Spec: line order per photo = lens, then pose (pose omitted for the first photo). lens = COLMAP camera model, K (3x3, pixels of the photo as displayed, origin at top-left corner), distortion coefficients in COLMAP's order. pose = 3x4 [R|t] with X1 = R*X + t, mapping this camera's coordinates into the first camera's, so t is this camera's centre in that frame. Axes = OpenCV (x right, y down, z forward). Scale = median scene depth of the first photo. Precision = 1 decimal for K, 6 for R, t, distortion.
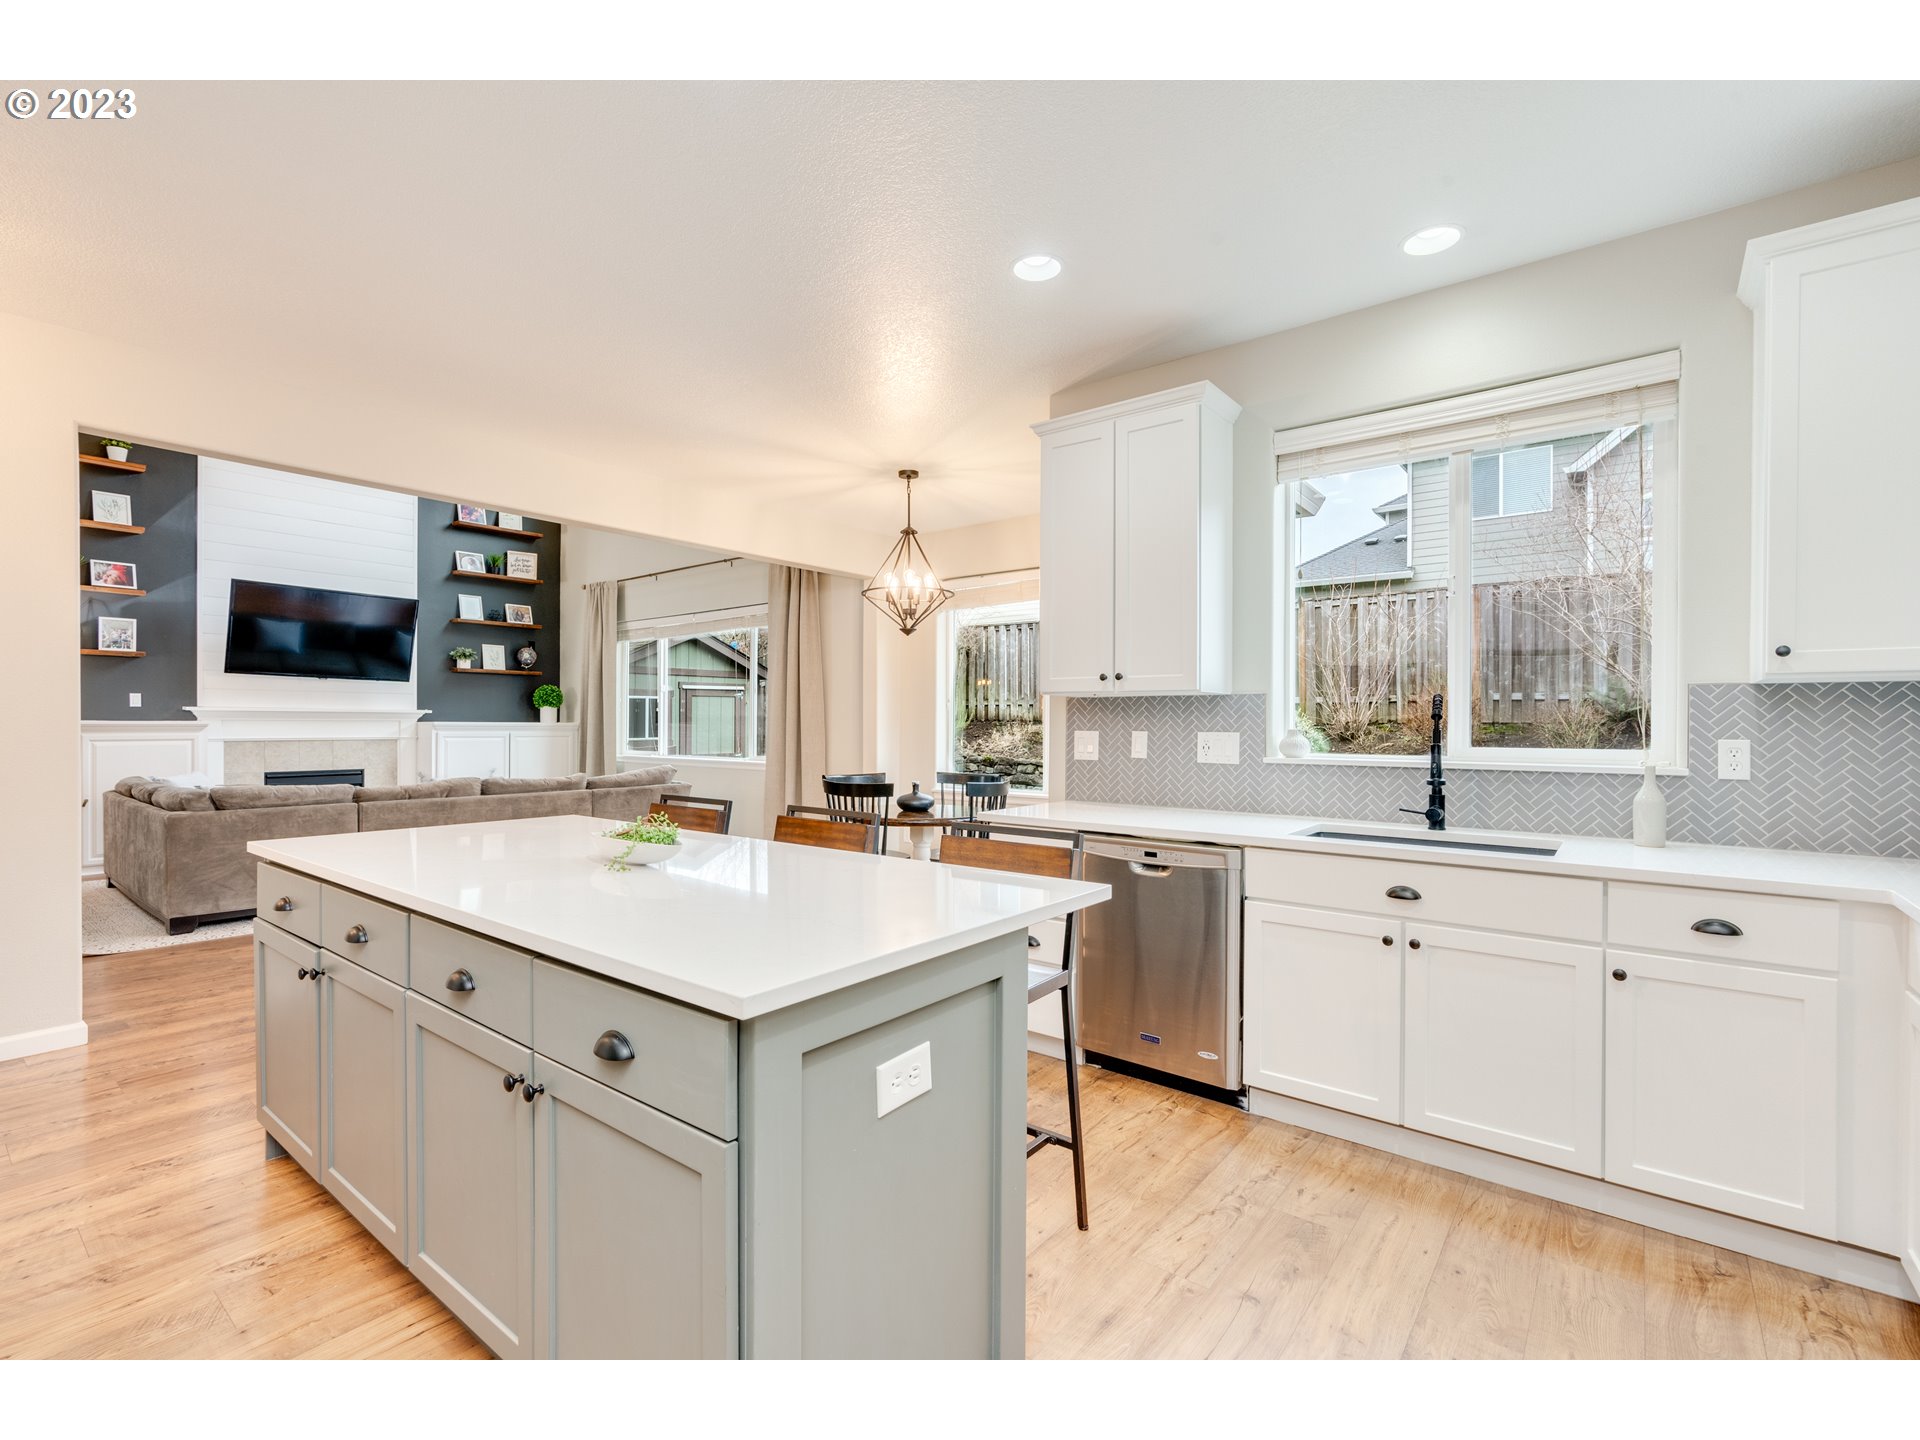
lens RADIAL K [[872.8, 0, 961.6], [0, 872.8, 722.4], [0, 0, 1]] dist [-0.002271, -0.000758]
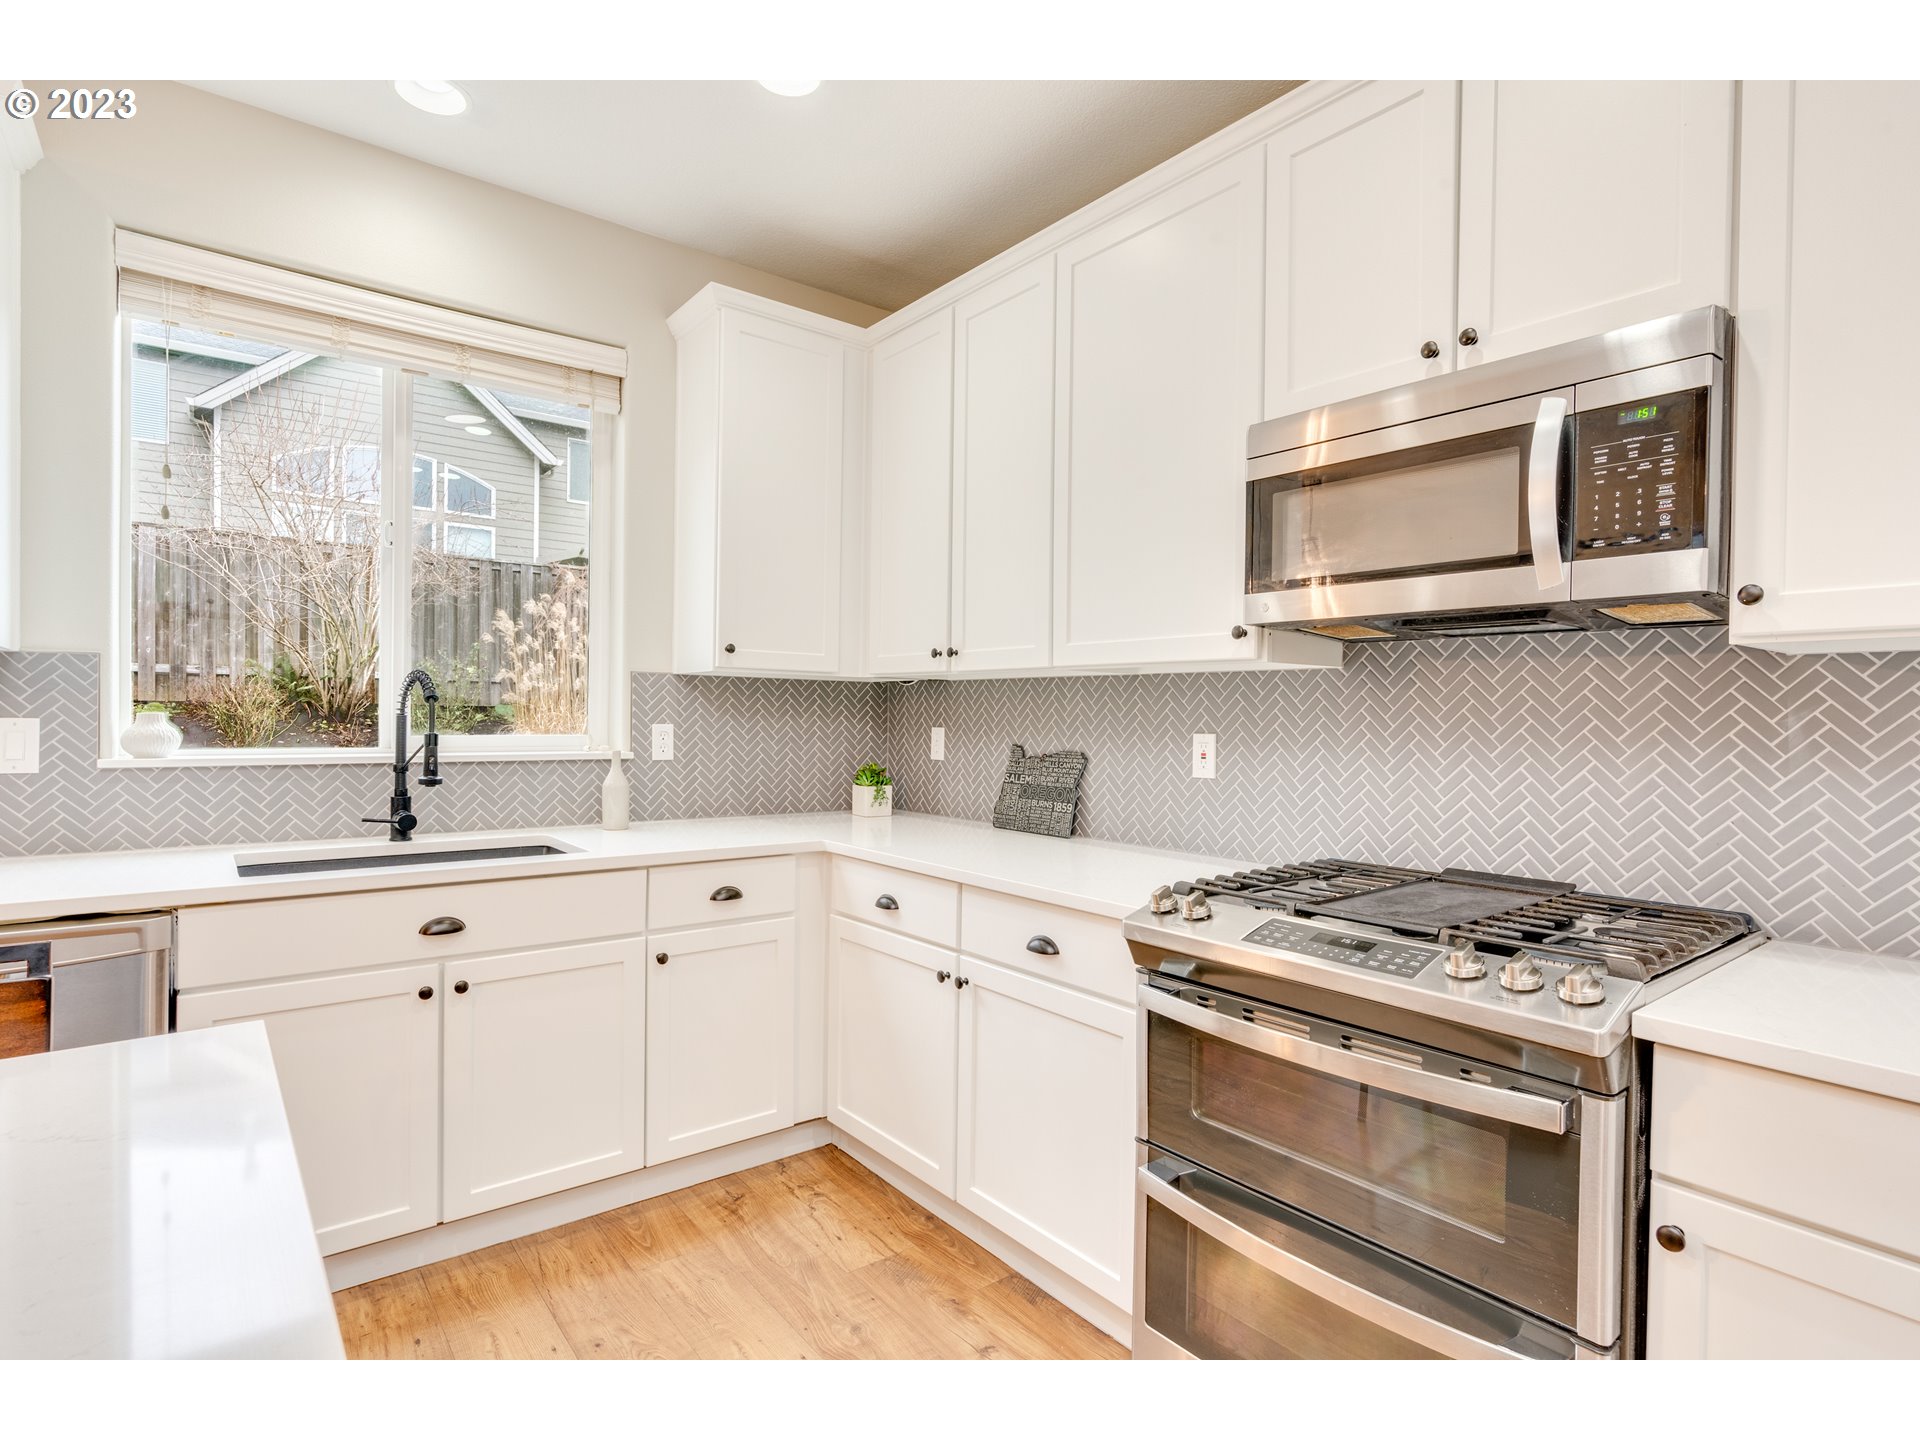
lens RADIAL K [[963.1, 0, 955.8], [0, 963.1, 723.0], [0, 0, 1]] dist [-0.003794, -0.000265]
pose [[0.229871, -0.009254, 0.973177, -0.187786], [-0.013117, 0.999834, 0.012606, -0.001507], [-0.973133, -0.015663, 0.229711, 0.309110]]
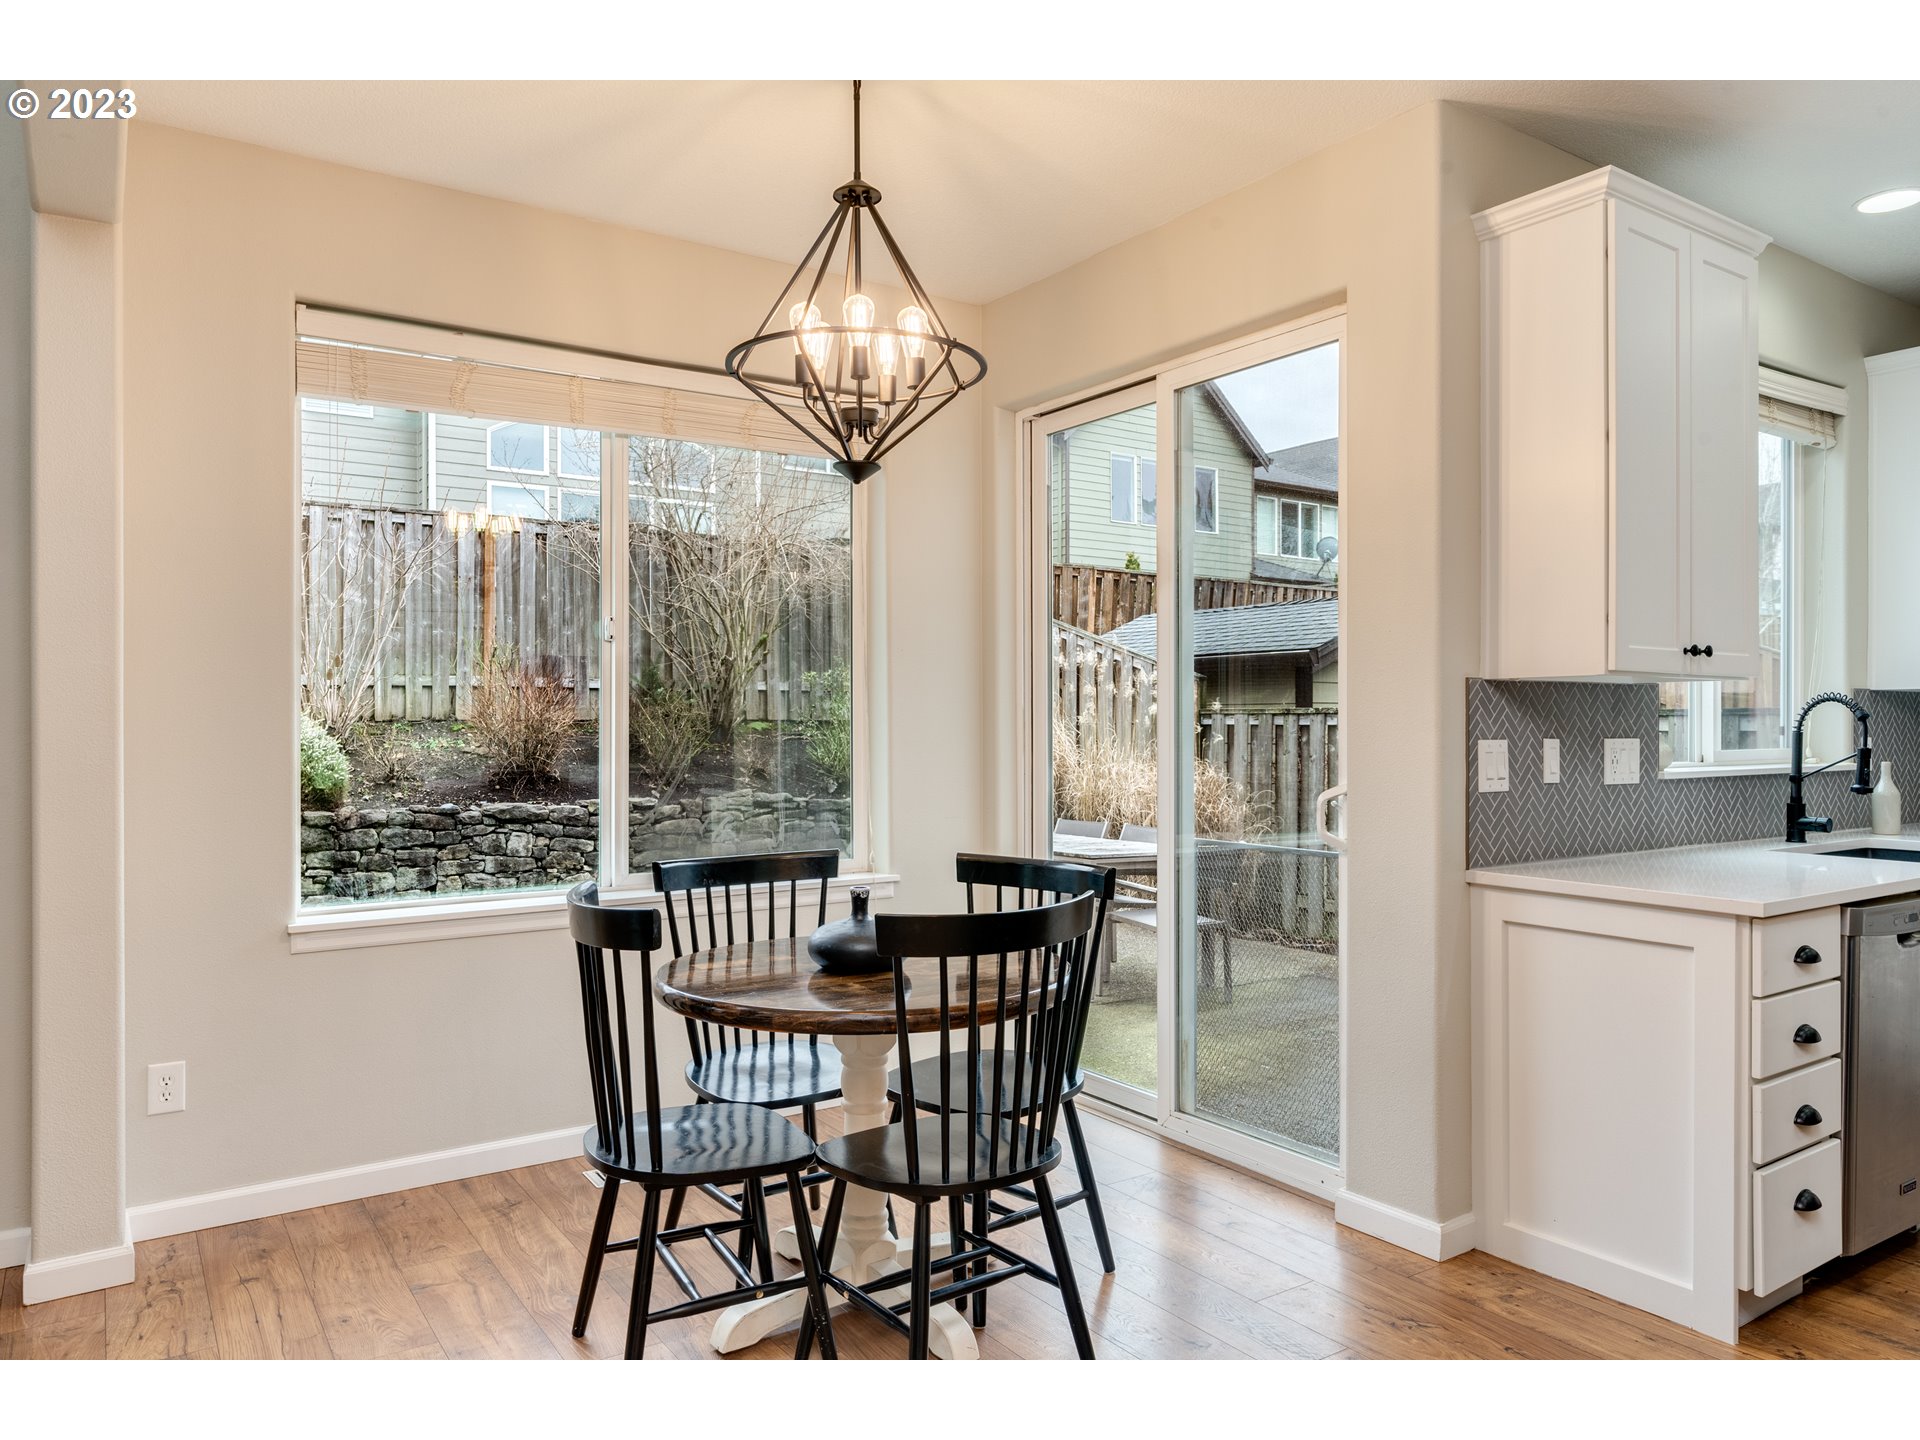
lens RADIAL K [[1283.0, 0, 964.3], [0, 1283.0, 720.5], [0, 0, 1]] dist [-0.034876, -0.000531]
pose [[0.290274, 0.000115, 0.956944, -0.982716], [-0.001976, 0.999998, 0.000480, -0.003465], [-0.956942, -0.002030, 0.290273, 1.447796]]
